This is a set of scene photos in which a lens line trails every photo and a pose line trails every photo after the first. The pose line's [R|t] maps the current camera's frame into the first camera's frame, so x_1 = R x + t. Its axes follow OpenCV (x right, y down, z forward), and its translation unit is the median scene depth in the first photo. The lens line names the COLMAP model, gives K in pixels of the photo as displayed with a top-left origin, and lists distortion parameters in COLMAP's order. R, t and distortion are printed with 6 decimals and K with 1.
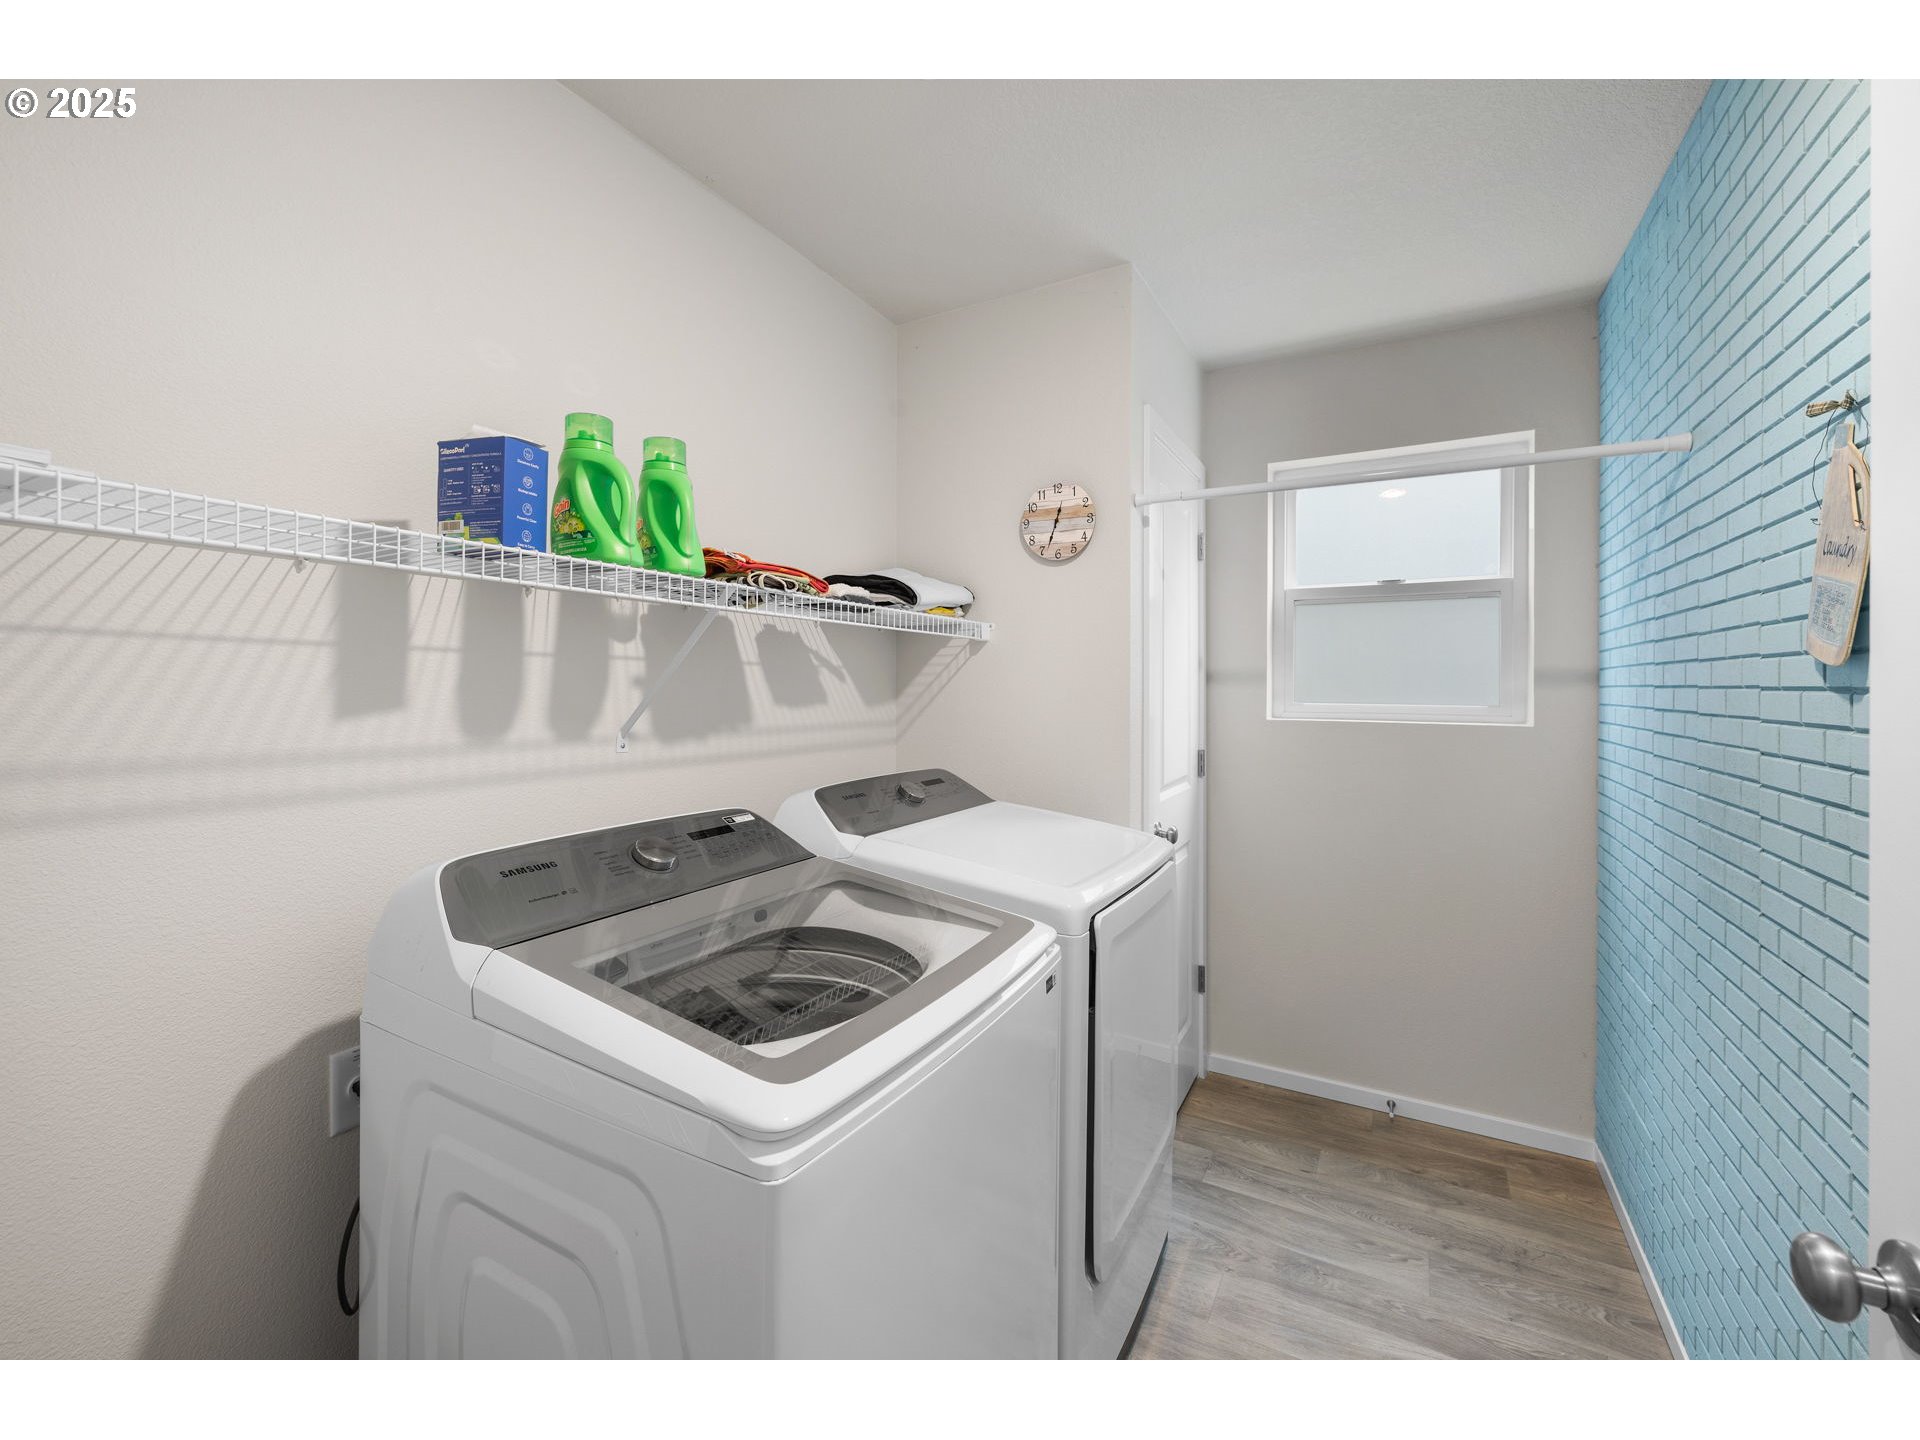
lens RADIAL K [[792.1, 0, 961.4], [0, 792.1, 704.4], [0, 0, 1]] dist [-0.000171, -0.000022]
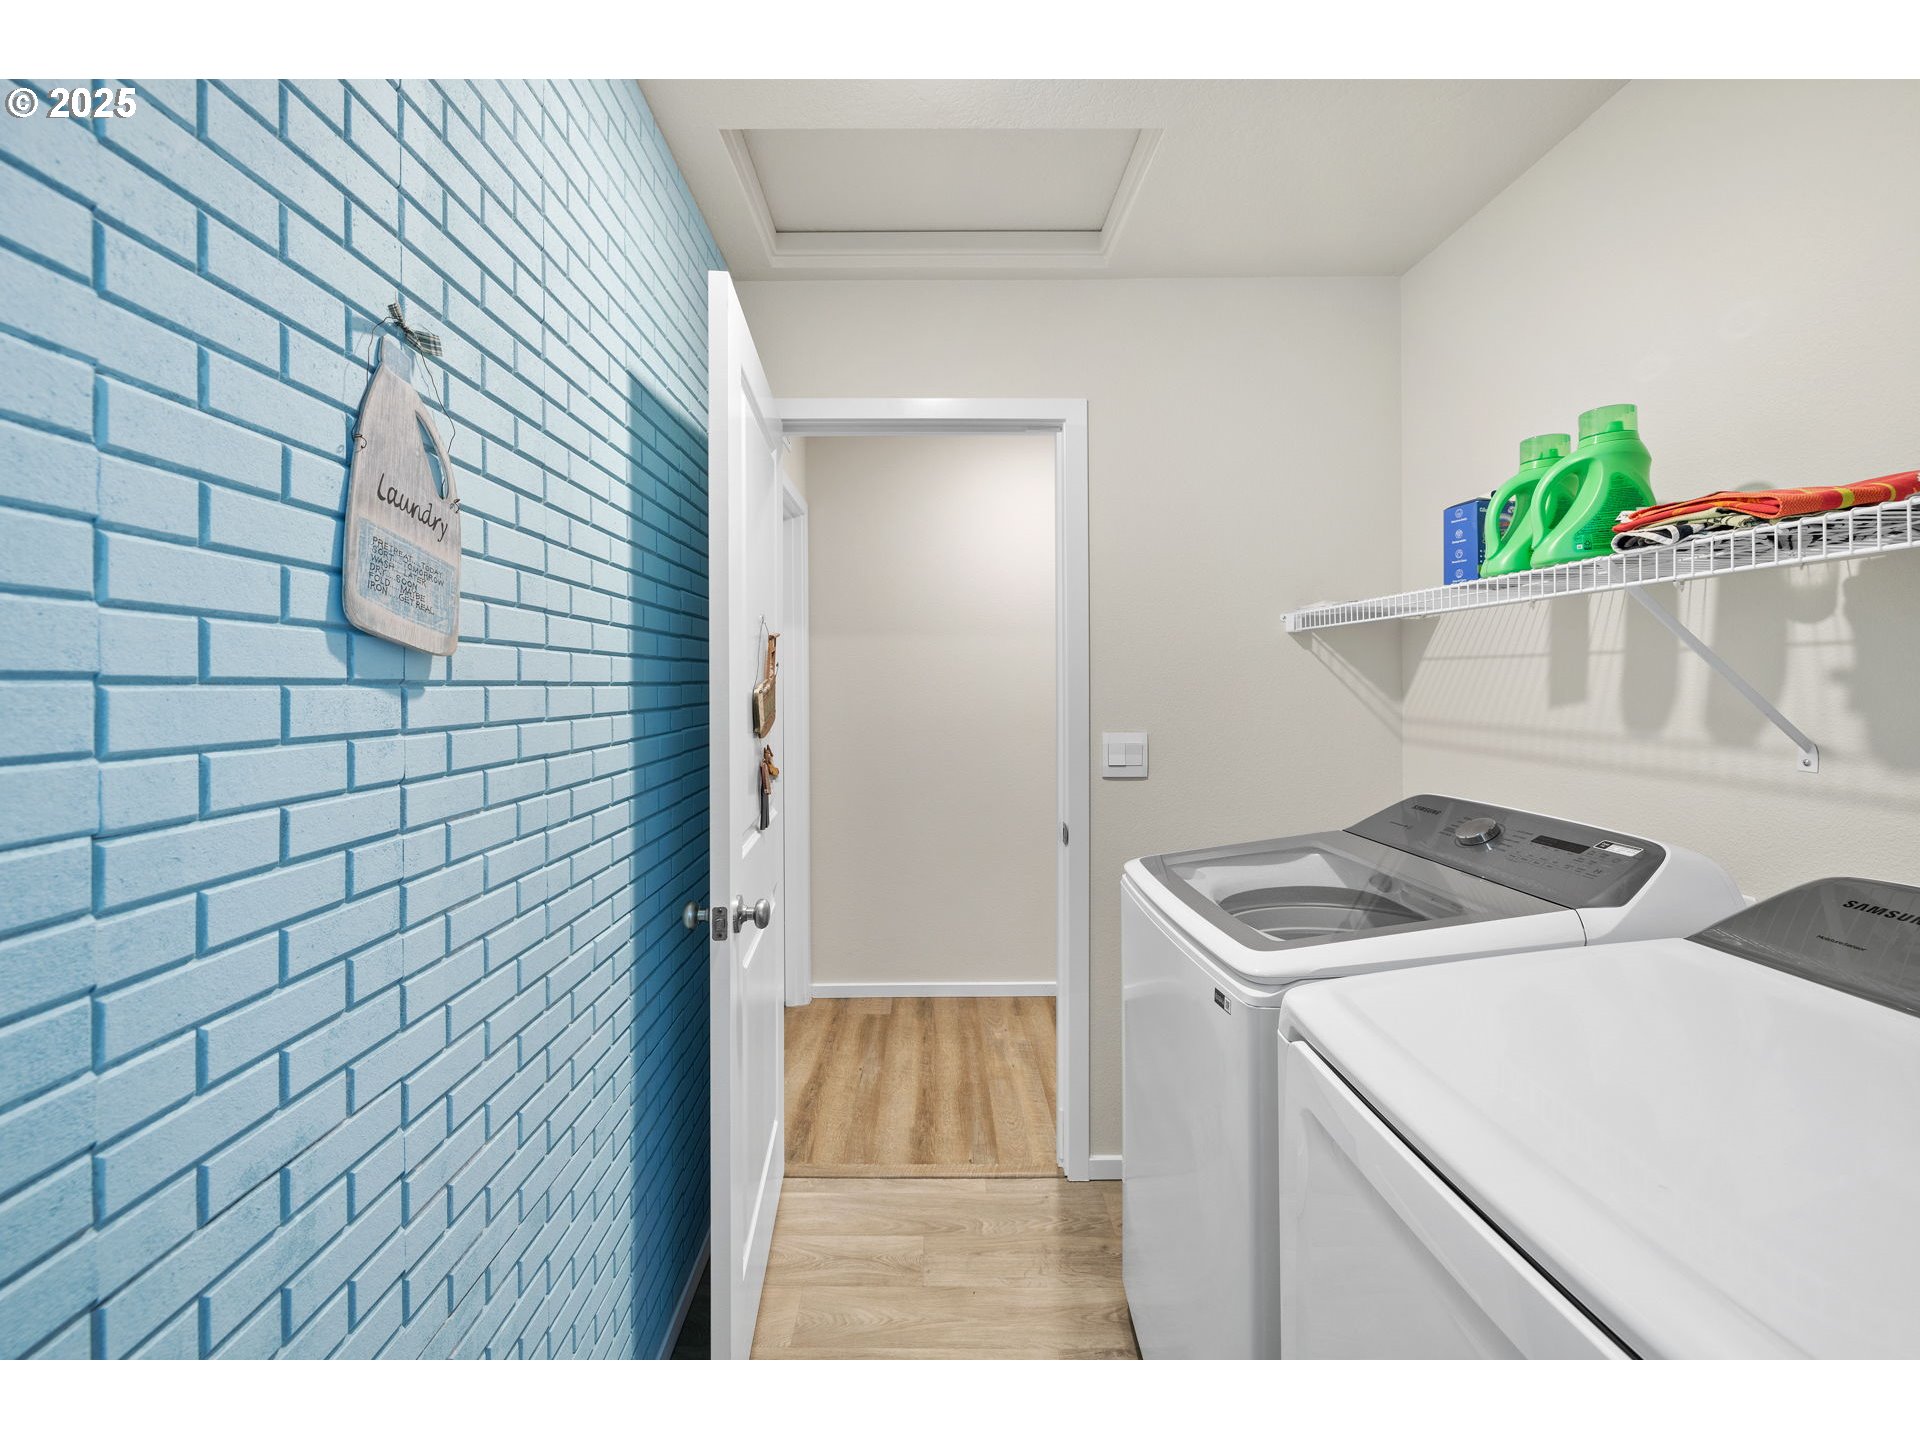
lens RADIAL K [[792.1, 0, 952.4], [0, 792.1, 699.4], [0, 0, 1]] dist [-0.000171, -0.000022]
pose [[-0.858197, 0.007458, -0.513266, 0.731902], [-0.012479, 0.999296, 0.035386, -0.026766], [0.513169, 0.036774, -0.857499, 1.407225]]
